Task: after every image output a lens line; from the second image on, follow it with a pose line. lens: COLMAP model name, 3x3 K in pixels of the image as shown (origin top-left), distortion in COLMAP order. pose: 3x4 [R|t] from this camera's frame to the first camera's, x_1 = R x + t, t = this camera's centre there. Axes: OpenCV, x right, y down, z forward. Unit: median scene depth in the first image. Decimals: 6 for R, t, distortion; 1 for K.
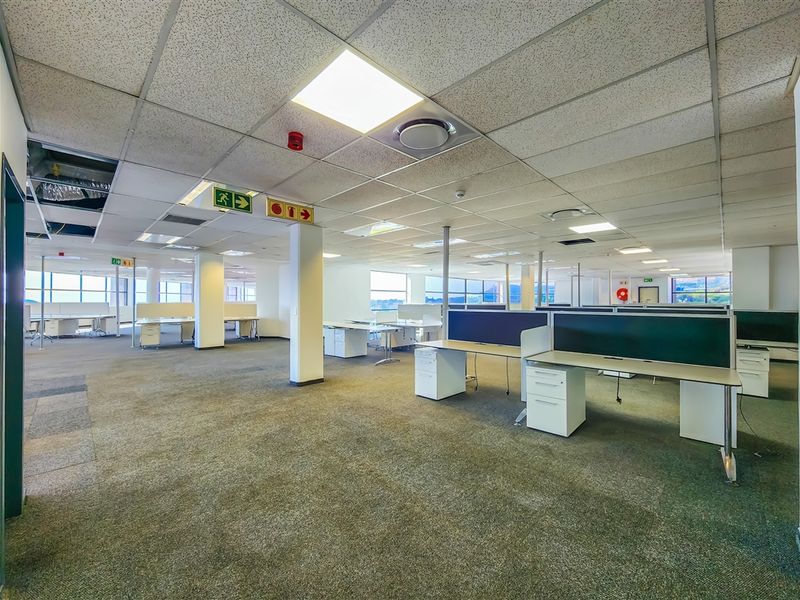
lens RADIAL K [[327.0, 0, 399.8], [0, 327.0, 299.7], [0, 0, 1]] dist [0.004075, 0.000831]
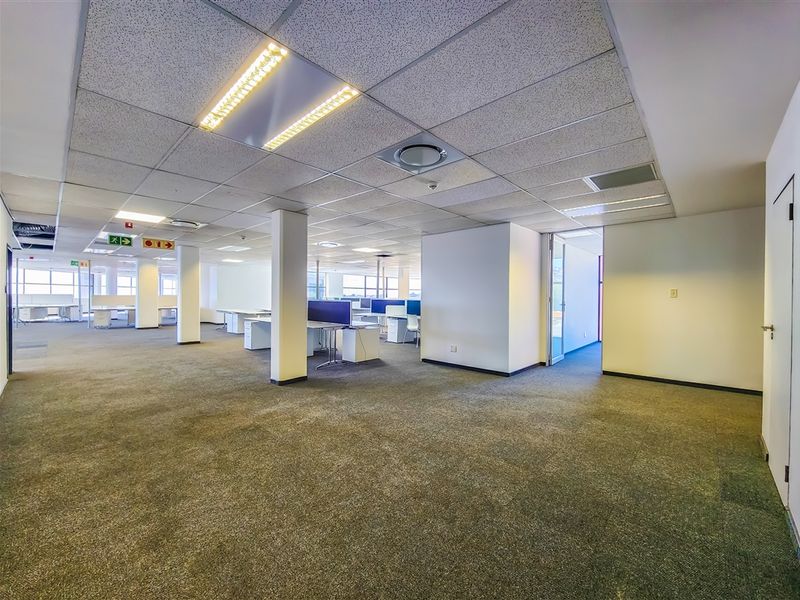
lens RADIAL K [[327.0, 0, 393.8], [0, 327.0, 298.5], [0, 0, 1]] dist [0.004075, 0.000831]
pose [[0.999574, 0.004969, 0.028768, 0.372248], [-0.005330, 0.999908, 0.012474, 0.002631], [-0.028704, -0.012622, 0.999508, -0.350626]]
